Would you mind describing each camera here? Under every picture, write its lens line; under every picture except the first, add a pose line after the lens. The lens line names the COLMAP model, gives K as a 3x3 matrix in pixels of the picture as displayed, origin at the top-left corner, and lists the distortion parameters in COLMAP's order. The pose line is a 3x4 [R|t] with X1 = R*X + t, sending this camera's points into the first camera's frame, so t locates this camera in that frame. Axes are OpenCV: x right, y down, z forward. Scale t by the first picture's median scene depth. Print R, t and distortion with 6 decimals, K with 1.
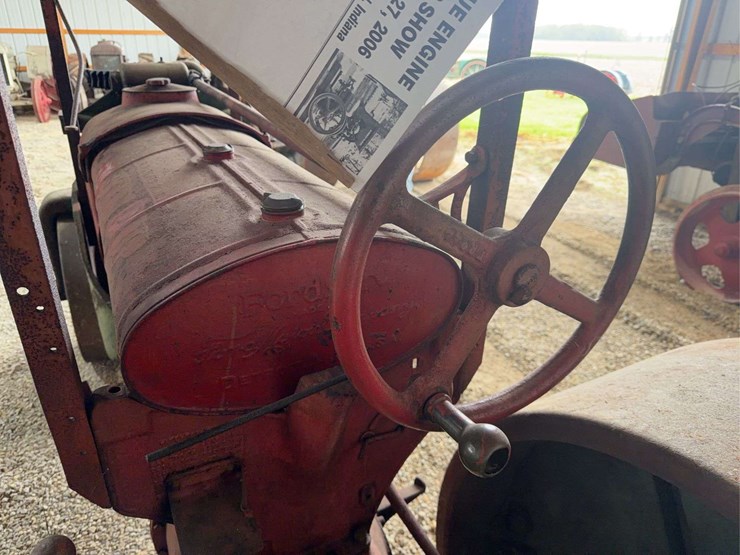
lens RADIAL K [[527.3, 0, 370.0], [0, 527.3, 277.5], [0, 0, 1]] dist [0.053412, -0.071066]
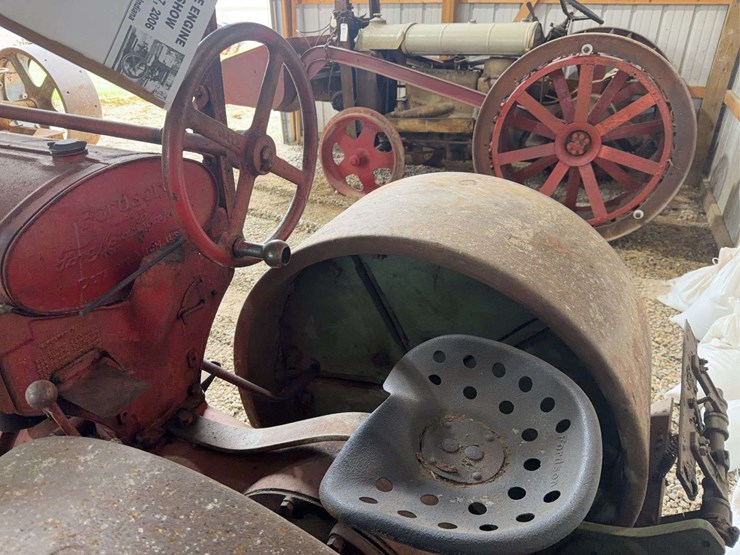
lens RADIAL K [[527.3, 0, 370.0], [0, 527.3, 277.5], [0, 0, 1]] dist [0.053412, -0.071066]
pose [[0.792722, -0.314825, 0.521993, -0.424278], [0.276521, 0.948857, 0.152340, 0.195139], [-0.543257, 0.023579, 0.839235, -0.566126]]
